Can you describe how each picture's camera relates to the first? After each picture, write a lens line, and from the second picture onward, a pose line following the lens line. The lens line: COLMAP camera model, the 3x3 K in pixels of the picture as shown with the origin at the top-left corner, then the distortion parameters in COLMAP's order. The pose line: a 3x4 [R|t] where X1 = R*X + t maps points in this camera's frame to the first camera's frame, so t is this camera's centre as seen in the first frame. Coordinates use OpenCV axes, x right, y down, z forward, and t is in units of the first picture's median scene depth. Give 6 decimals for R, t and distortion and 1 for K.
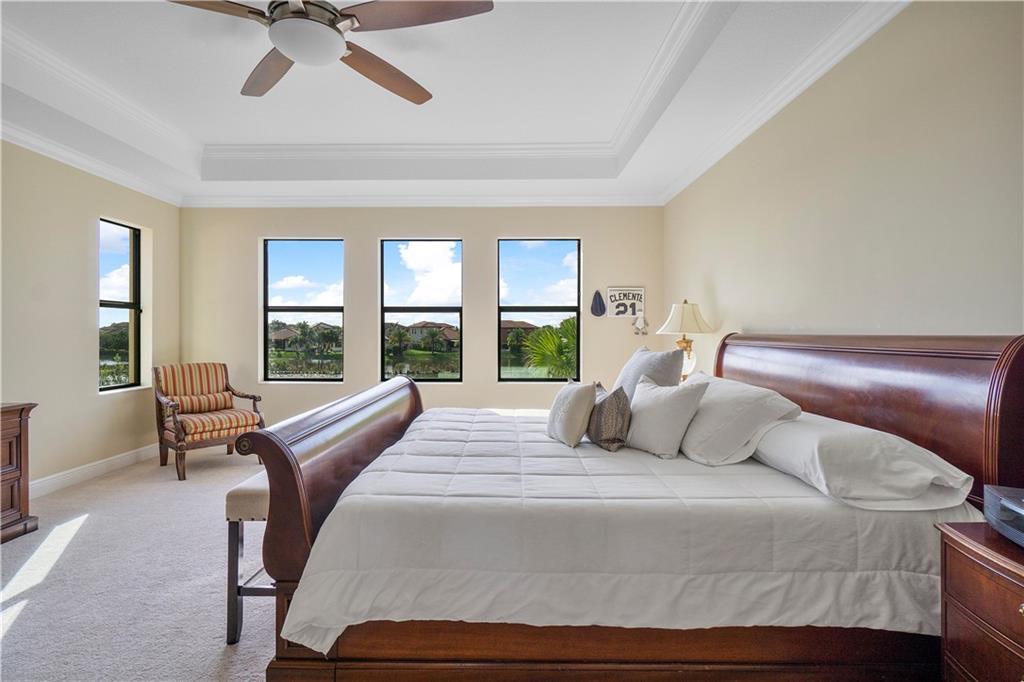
lens RADIAL K [[511.7, 0, 508.1], [0, 511.7, 341.1], [0, 0, 1]] dist [0.000686, -0.002072]
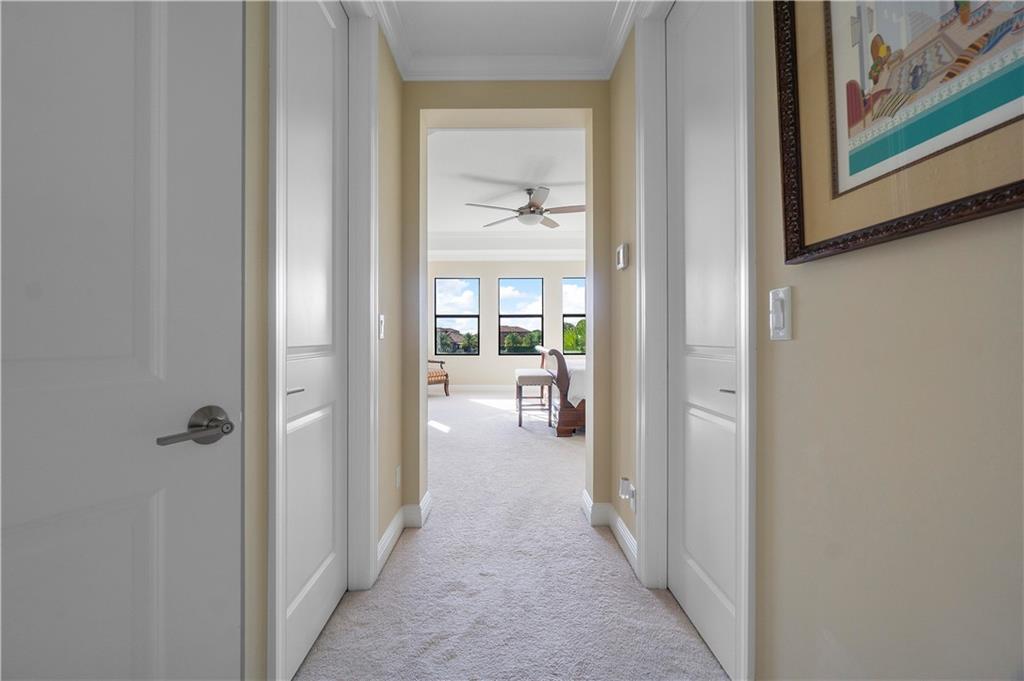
lens RADIAL K [[440.9, 0, 519.2], [0, 440.9, 337.3], [0, 0, 1]] dist [-0.004860, 0.000302]
pose [[0.999153, -0.008267, 0.040300, -0.245731], [0.008849, 0.999859, -0.014285, 0.039476], [-0.040177, 0.014630, 0.999085, -0.609305]]
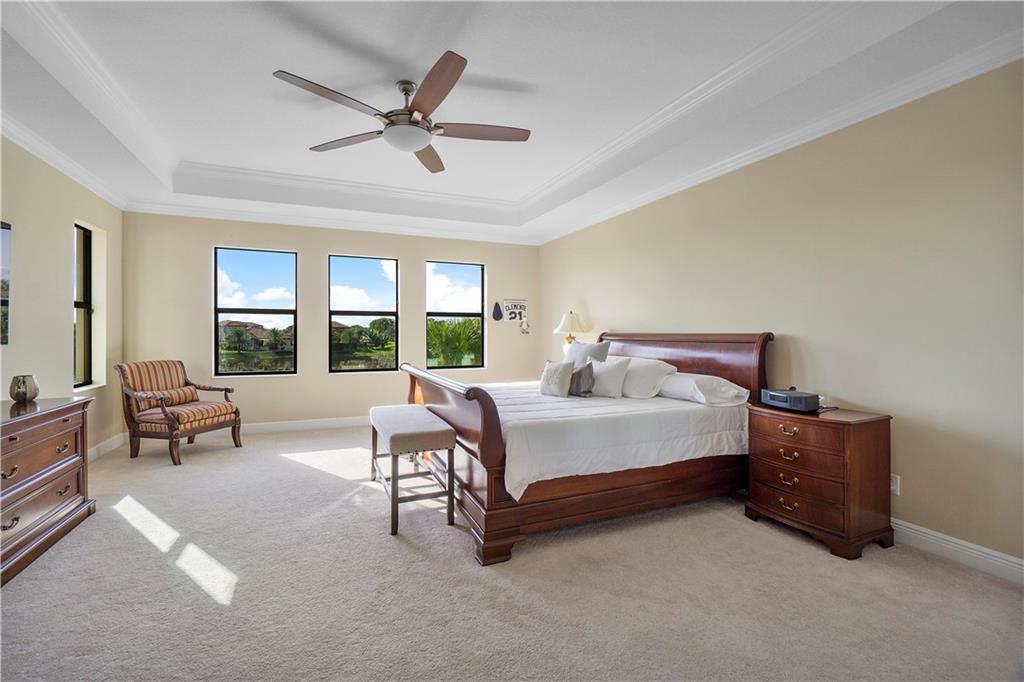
lens RADIAL K [[440.9, 0, 511.2], [0, 440.9, 342.5], [0, 0, 1]] dist [-0.004860, 0.000302]
pose [[0.913592, -0.009481, 0.406520, -0.286954], [0.006566, 0.999942, 0.008565, 0.002129], [-0.406578, -0.005156, 0.913602, -0.130368]]
